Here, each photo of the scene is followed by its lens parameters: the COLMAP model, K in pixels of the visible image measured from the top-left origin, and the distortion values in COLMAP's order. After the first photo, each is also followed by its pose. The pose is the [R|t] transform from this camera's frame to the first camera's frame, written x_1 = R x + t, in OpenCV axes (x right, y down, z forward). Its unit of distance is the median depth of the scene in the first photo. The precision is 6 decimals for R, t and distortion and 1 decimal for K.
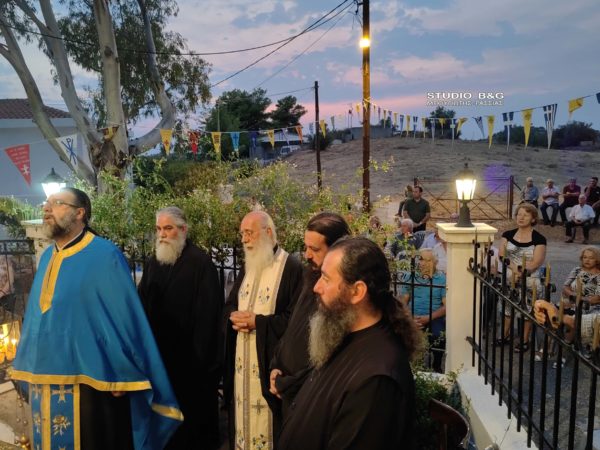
lens RADIAL K [[470.8, 0, 316.4], [0, 470.8, 219.5], [0, 0, 1]] dist [0.040815, -0.051892]
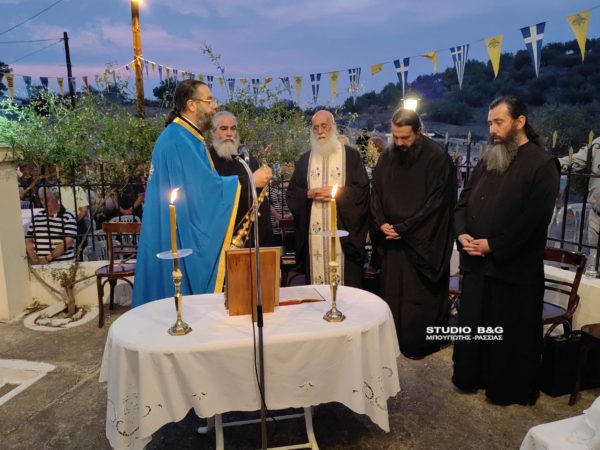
lens RADIAL K [[470.8, 0, 295.6], [0, 470.8, 222.8], [0, 0, 1]] dist [0.040815, -0.051892]
pose [[0.836455, -0.083934, 0.541569, -0.386681], [0.057276, 0.996179, 0.065928, 0.086595], [-0.545034, -0.024127, 0.838067, -0.012807]]
